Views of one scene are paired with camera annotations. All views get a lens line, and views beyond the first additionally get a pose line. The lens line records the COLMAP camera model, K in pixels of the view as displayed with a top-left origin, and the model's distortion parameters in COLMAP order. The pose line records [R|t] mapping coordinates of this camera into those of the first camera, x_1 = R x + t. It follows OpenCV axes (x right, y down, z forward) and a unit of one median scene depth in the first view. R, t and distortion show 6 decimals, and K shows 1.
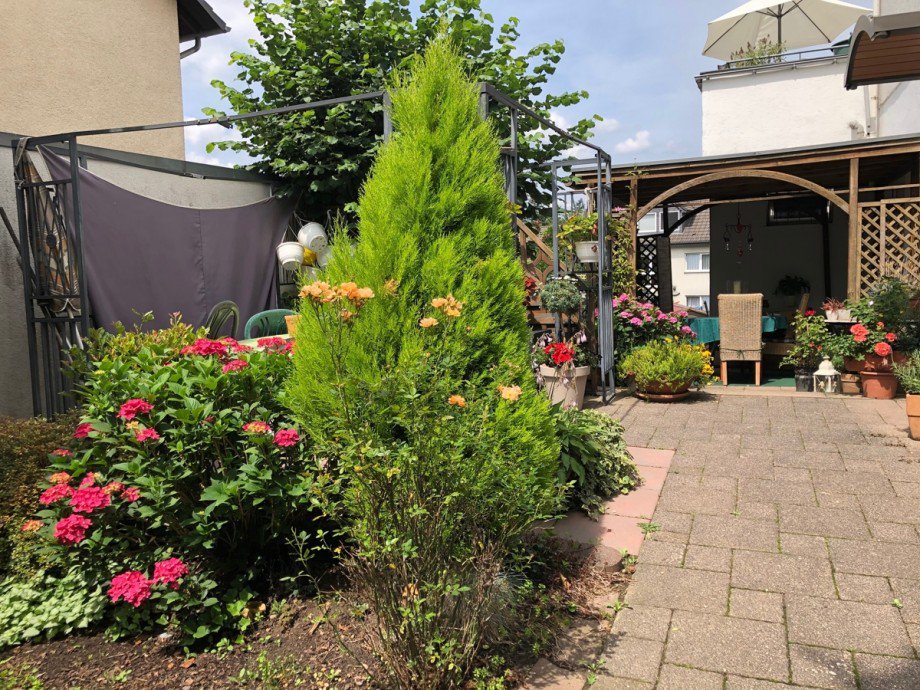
lens RADIAL K [[756.7, 0, 459.1], [0, 756.7, 339.2], [0, 0, 1]] dist [0.031313, -0.011426]
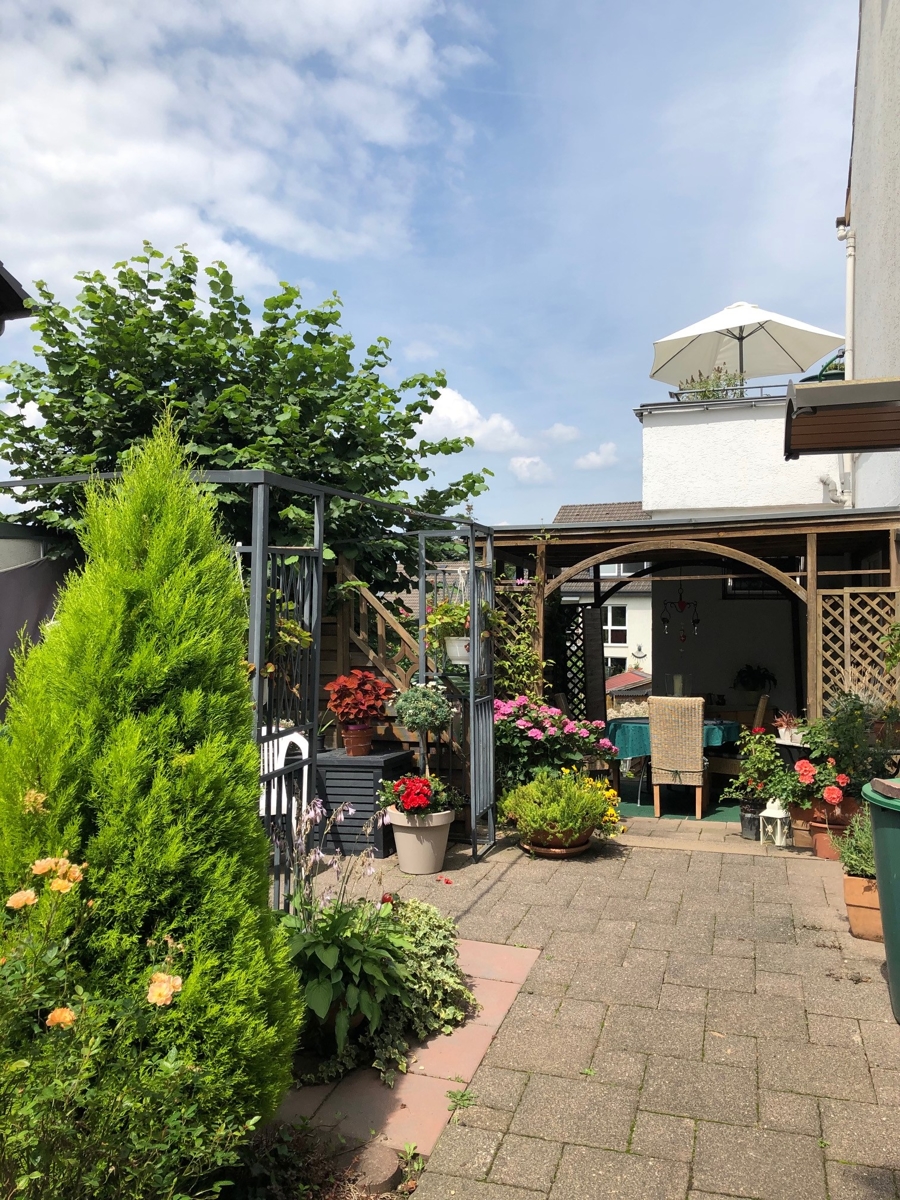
lens RADIAL K [[987.0, 0, 450.0], [0, 987.0, 600.0], [0, 0, 1]] dist [0.031313, -0.011426]
pose [[0.996790, 0.033399, 0.072767, 0.078730], [-0.026080, 0.994715, -0.099305, -0.062043], [-0.075699, 0.097088, 0.992393, 0.018261]]
